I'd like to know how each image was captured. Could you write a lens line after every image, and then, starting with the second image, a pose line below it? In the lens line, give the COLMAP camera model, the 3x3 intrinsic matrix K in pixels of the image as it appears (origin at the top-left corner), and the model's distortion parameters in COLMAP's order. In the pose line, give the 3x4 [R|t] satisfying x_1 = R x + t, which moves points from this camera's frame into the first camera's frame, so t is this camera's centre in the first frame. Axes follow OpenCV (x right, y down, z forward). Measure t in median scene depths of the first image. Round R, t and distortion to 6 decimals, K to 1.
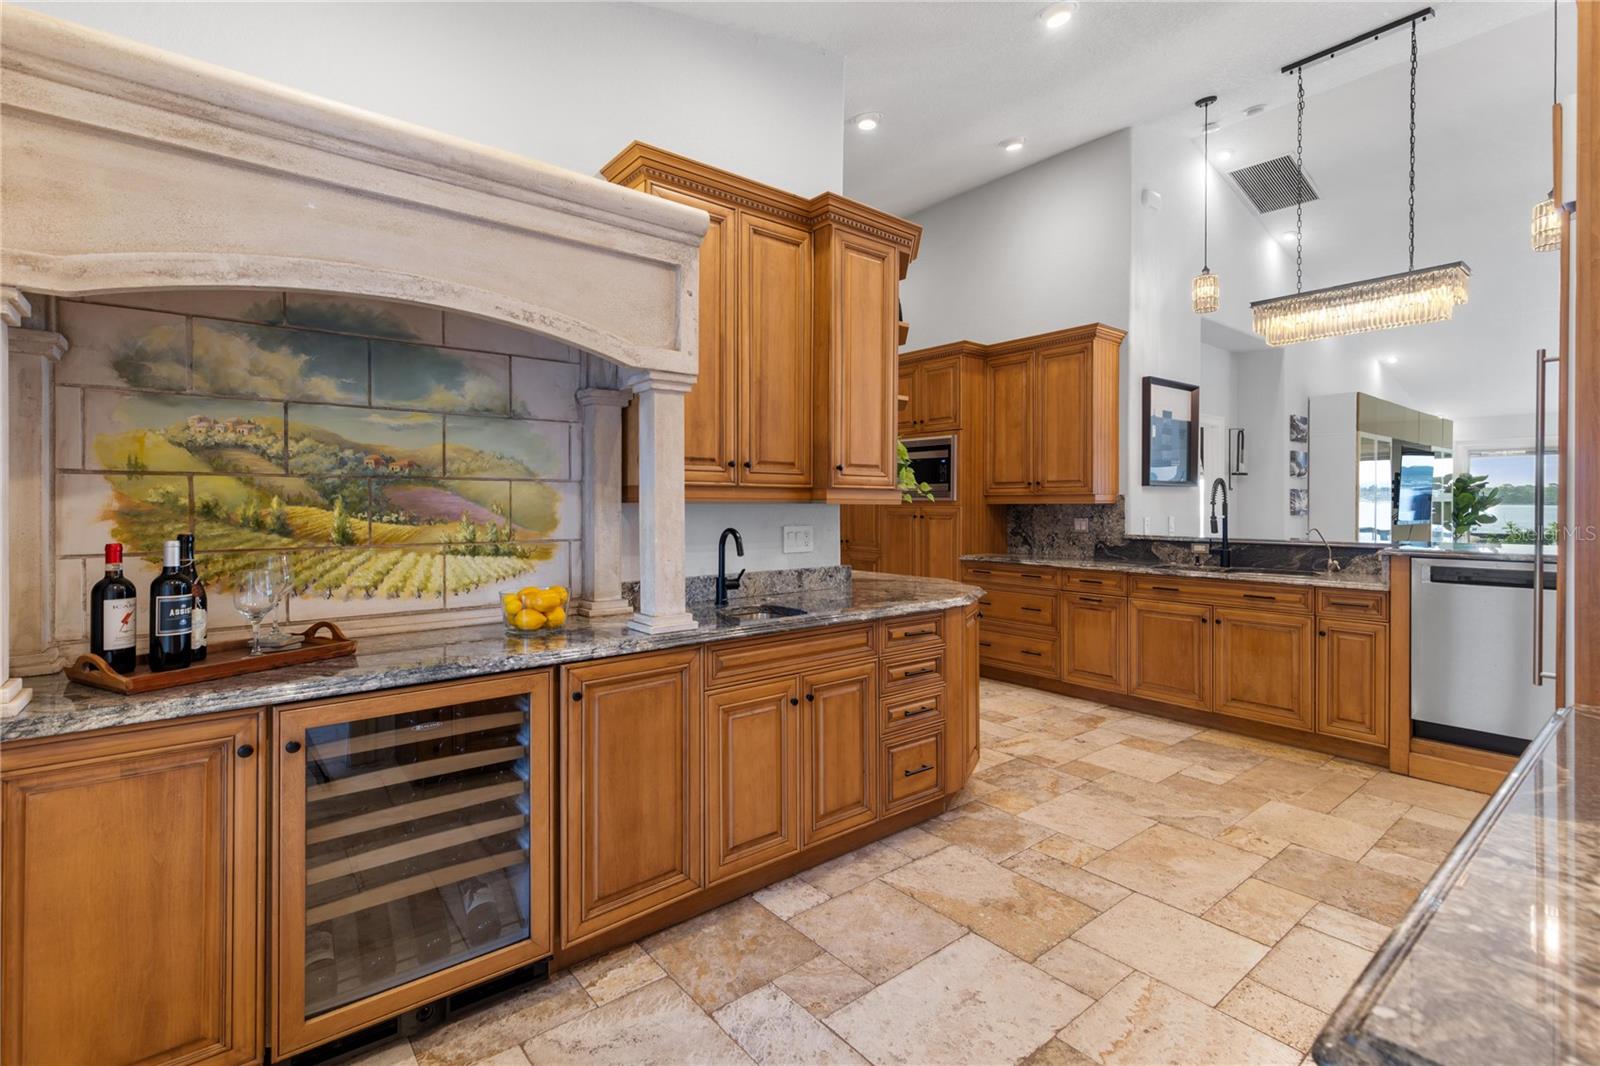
lens RADIAL K [[724.9, 0, 813.7], [0, 724.9, 505.8], [0, 0, 1]] dist [0.007142, -0.000675]
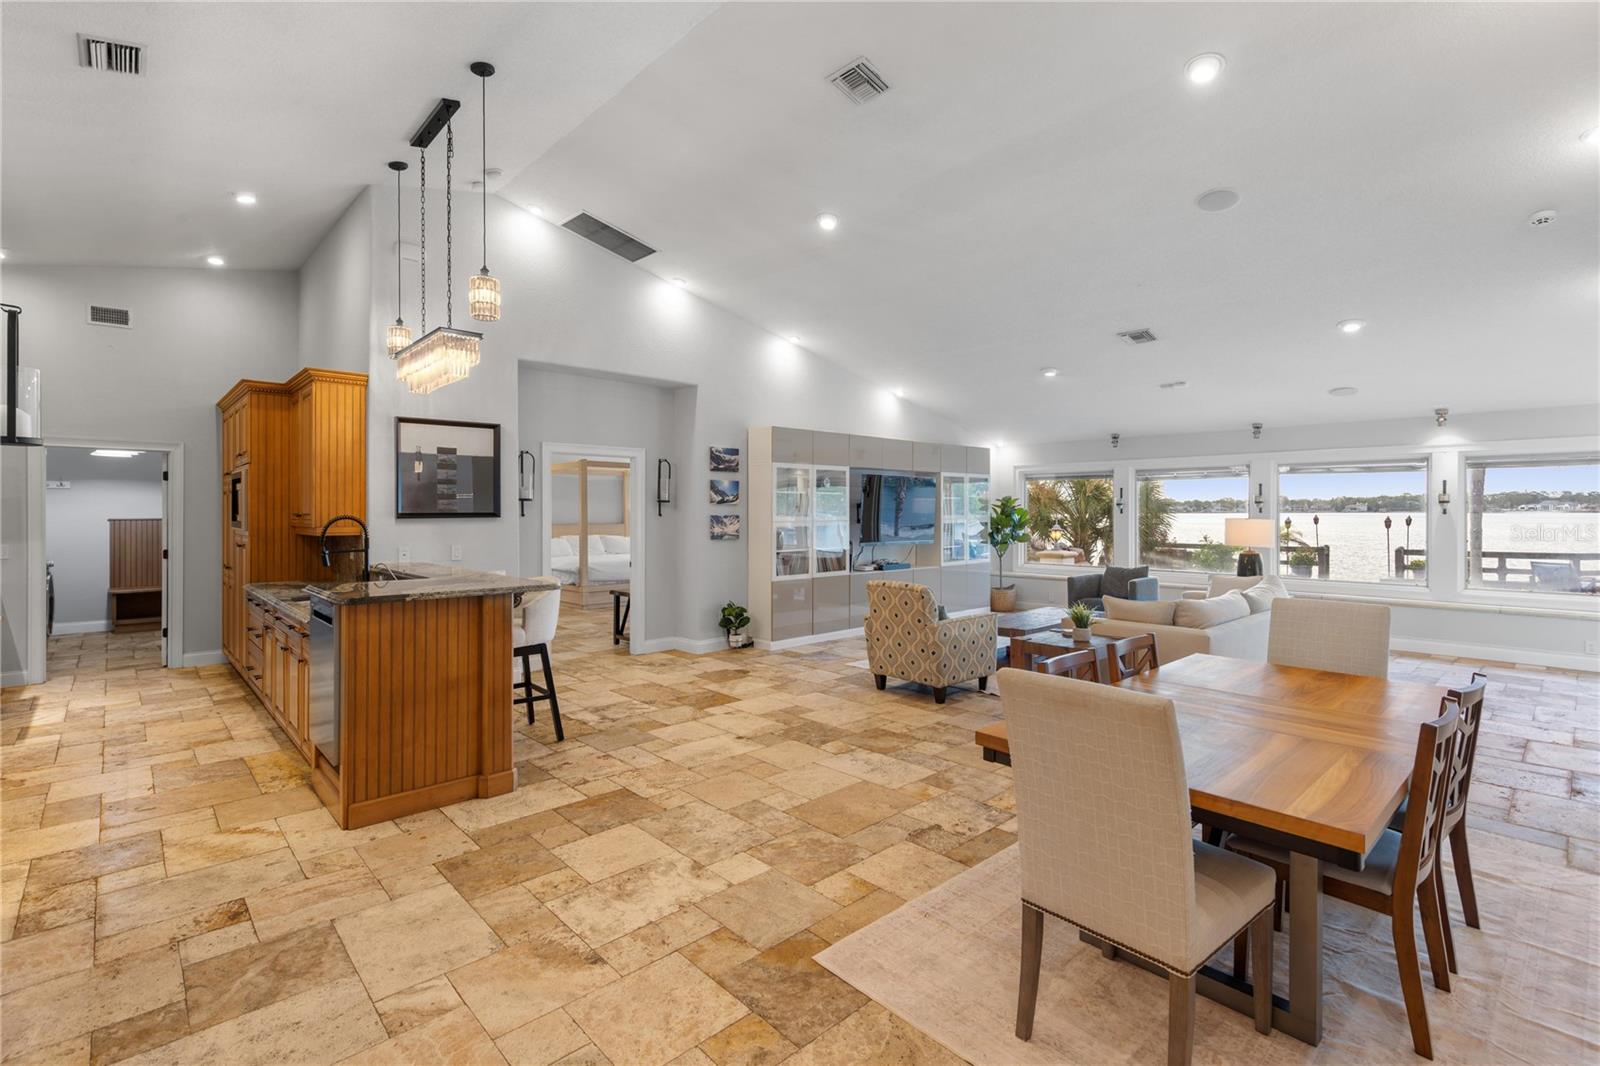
lens RADIAL K [[724.9, 0, 799.6], [0, 724.9, 511.2], [0, 0, 1]] dist [0.007142, -0.000675]
pose [[0.997888, 0.001795, 0.064929, 1.639483], [-0.001658, 0.999996, -0.002172, -0.061678], [-0.064932, 0.002059, 0.997888, -0.181849]]
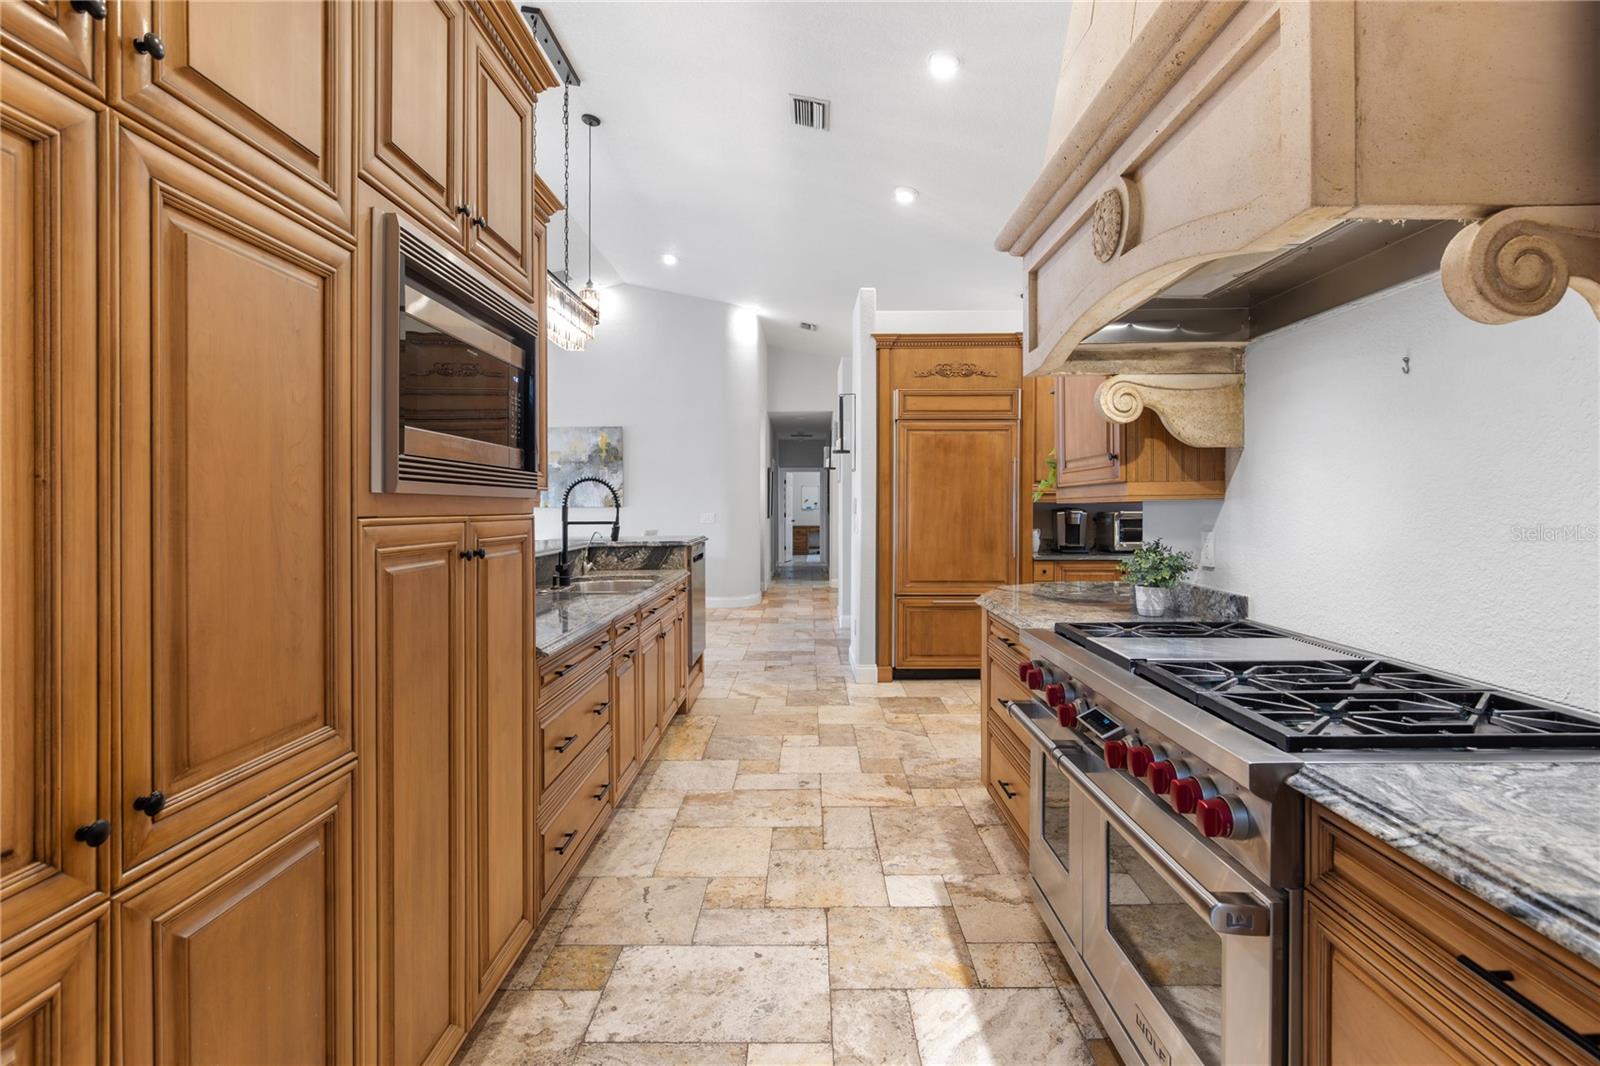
lens RADIAL K [[749.0, 0, 789.8], [0, 749.0, 516.8], [0, 0, 1]] dist [0.009919, 0.000292]
pose [[-0.754697, -0.003553, 0.656064, -0.248583], [0.009544, 0.999820, 0.016395, -0.003726], [-0.656004, 0.018635, -0.754527, 2.107186]]
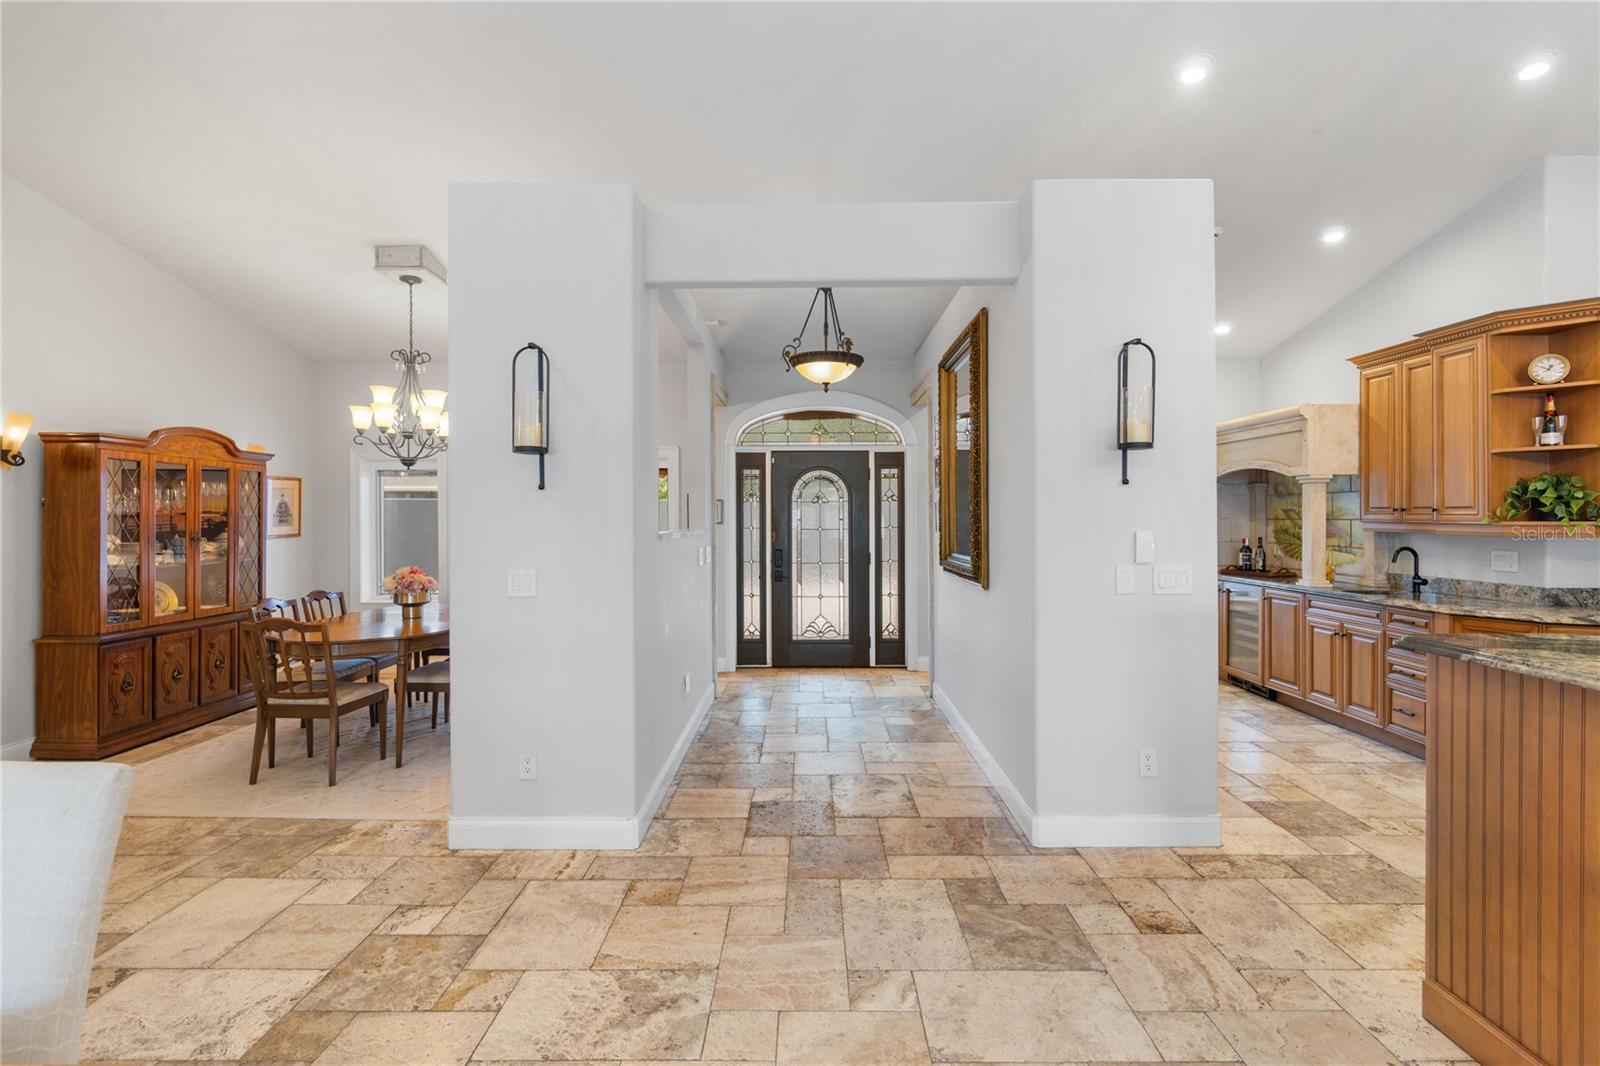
lens RADIAL K [[775.7, 0, 796.1], [0, 775.7, 520.3], [0, 0, 1]] dist [-0.004679, -0.000488]
pose [[-0.643507, 0.008885, -0.765388, 1.936710], [0.004270, 0.999959, 0.008017, -0.046282], [0.765428, 0.001891, -0.643519, 0.944943]]
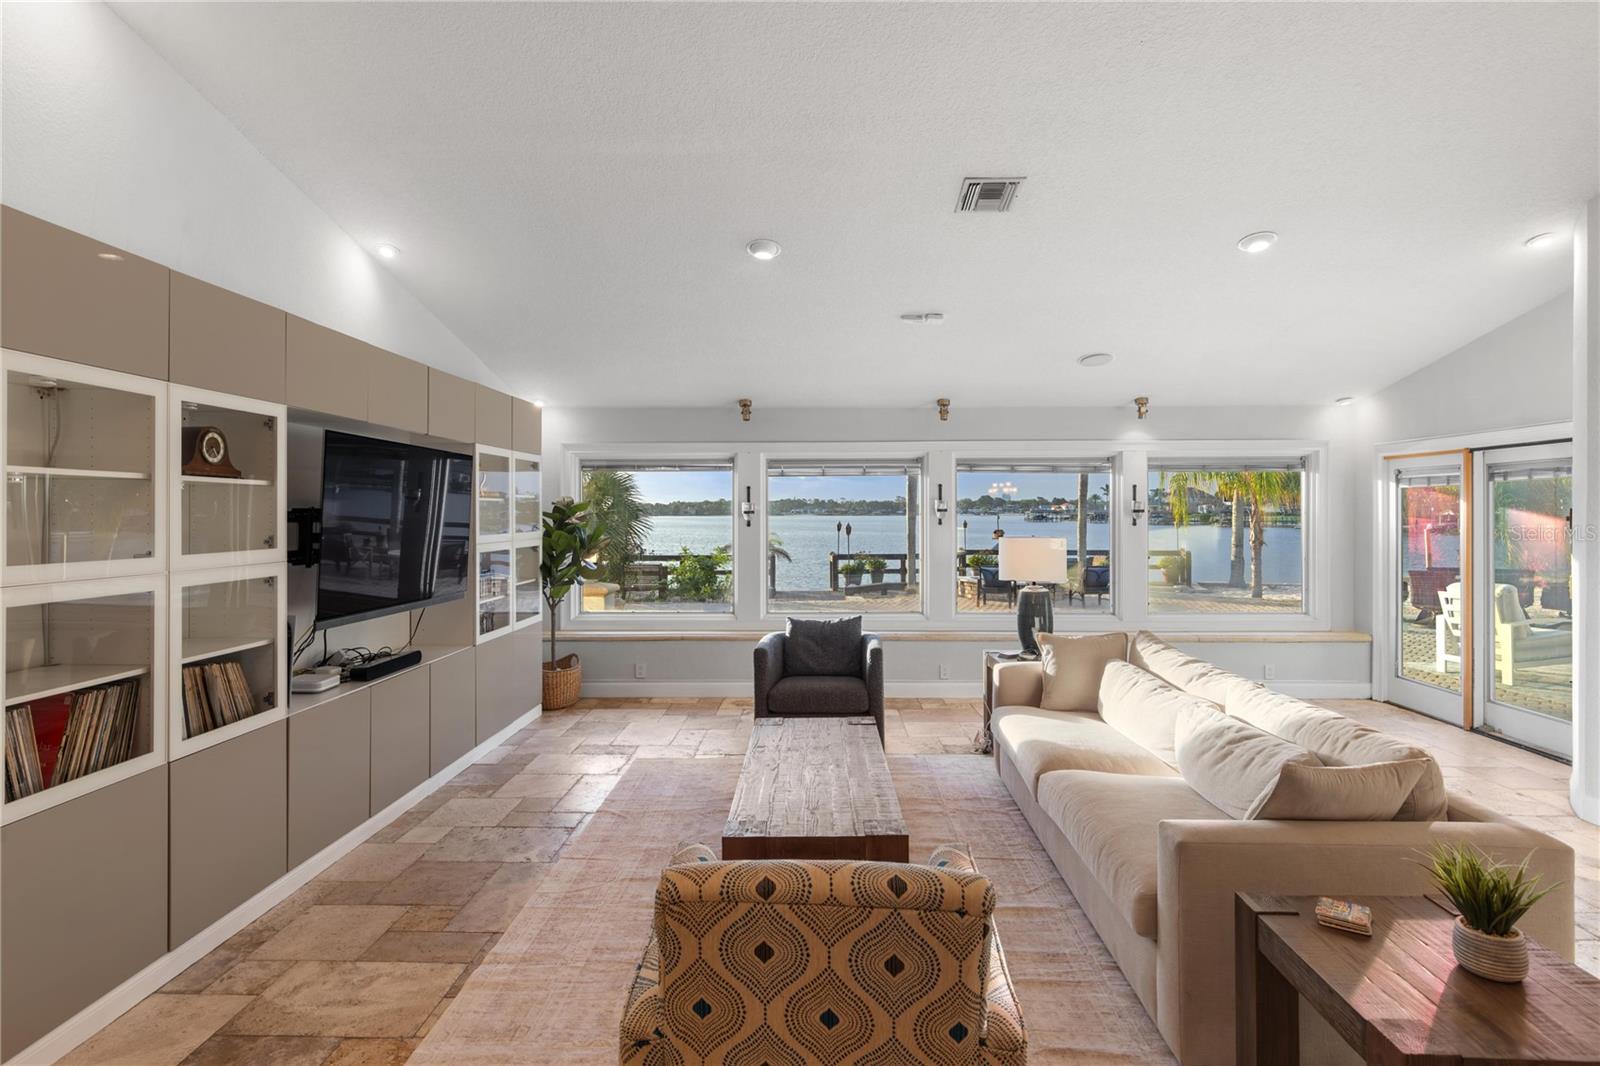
lens RADIAL K [[816.6, 0, 800.9], [0, 816.6, 512.9], [0, 0, 1]] dist [-0.000052, 0.000817]
pose [[0.654402, 0.001175, 0.756146, 1.636053], [0.003170, 0.999986, -0.004297, -0.088841], [-0.756141, 0.005209, 0.654389, 1.321012]]
